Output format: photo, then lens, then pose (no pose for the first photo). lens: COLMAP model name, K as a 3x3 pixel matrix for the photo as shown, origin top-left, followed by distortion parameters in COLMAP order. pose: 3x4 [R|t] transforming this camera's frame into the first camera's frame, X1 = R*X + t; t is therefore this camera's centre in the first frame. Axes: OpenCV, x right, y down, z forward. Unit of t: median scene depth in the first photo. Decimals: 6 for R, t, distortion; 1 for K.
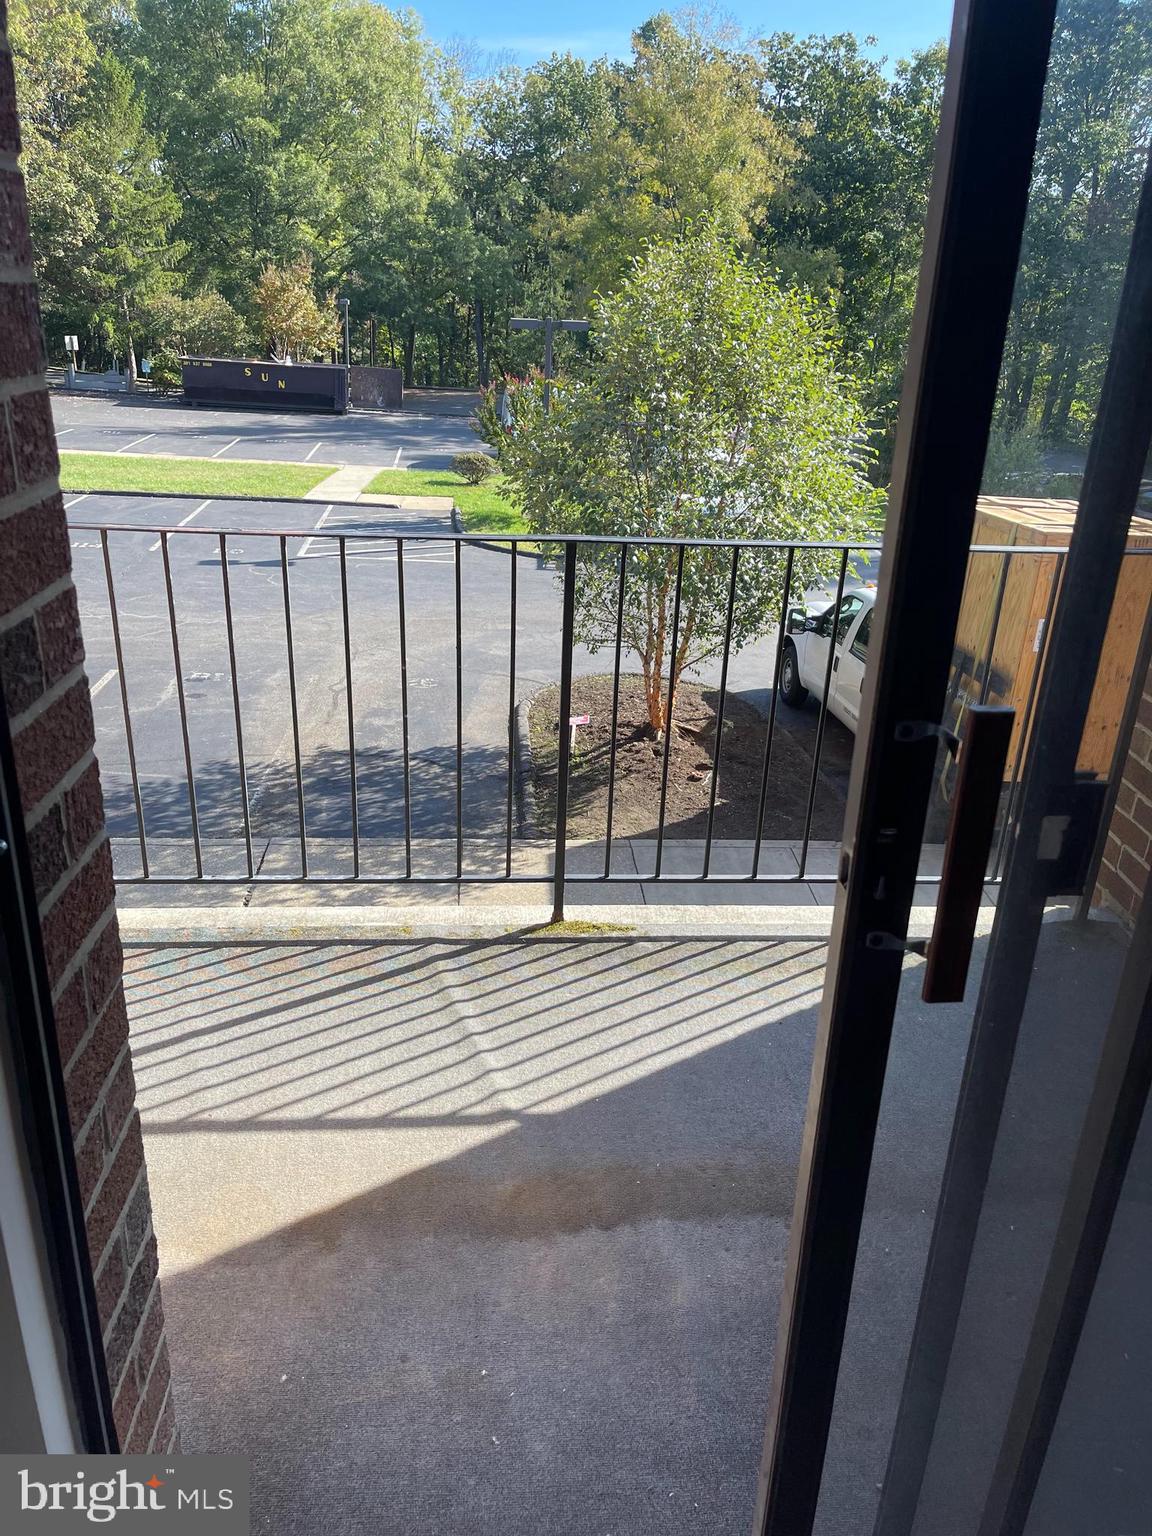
lens RADIAL K [[1130.7, 0, 576.0], [0, 1130.7, 768.0], [0, 0, 1]] dist [0.010924, 0.004268]
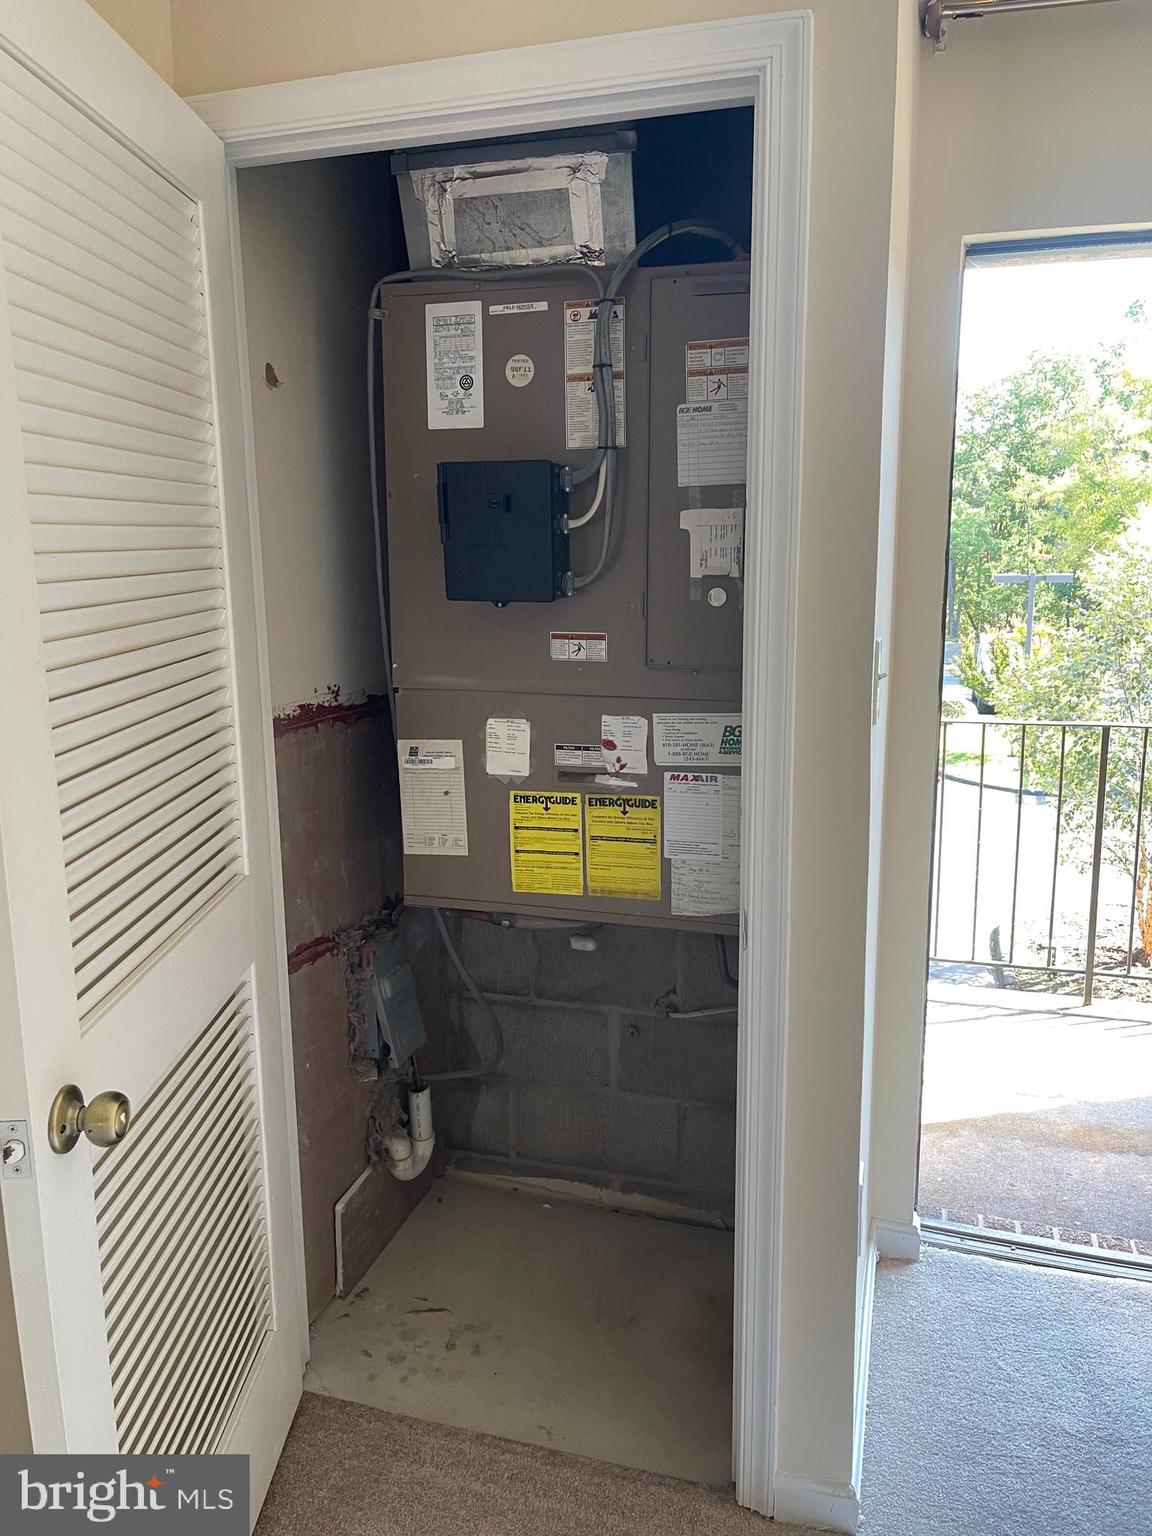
lens RADIAL K [[1130.7, 0, 576.0], [0, 1130.7, 768.0], [0, 0, 1]] dist [0.010924, 0.004268]
pose [[0.924117, 0.017546, -0.381707, -0.006387], [-0.097791, 0.976538, -0.191863, 0.016580], [0.369385, 0.214631, 0.904151, -0.048058]]
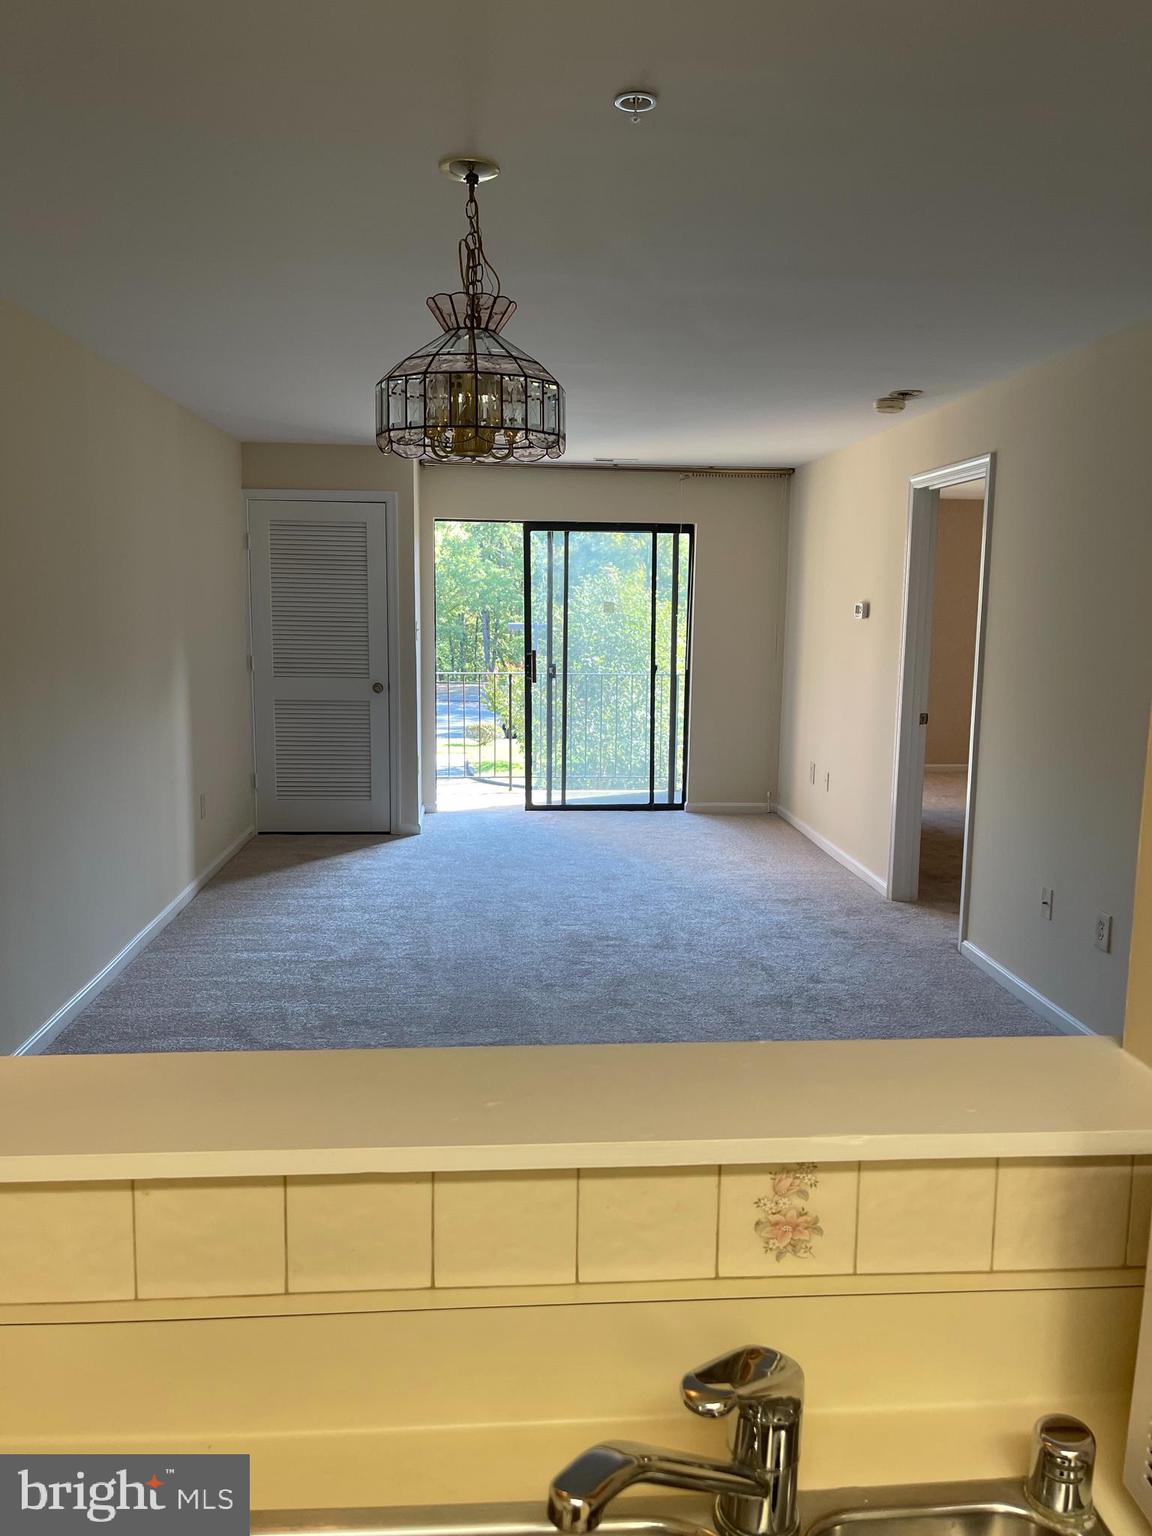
lens RADIAL K [[1204.9, 0, 576.0], [0, 1204.9, 768.0], [0, 0, 1]] dist [0.011659, 0.004566]
pose [[0.999496, -0.030267, -0.009583, 0.021738], [0.026799, 0.966164, -0.256531, 0.096652], [0.017023, 0.256145, 0.966488, -0.235398]]
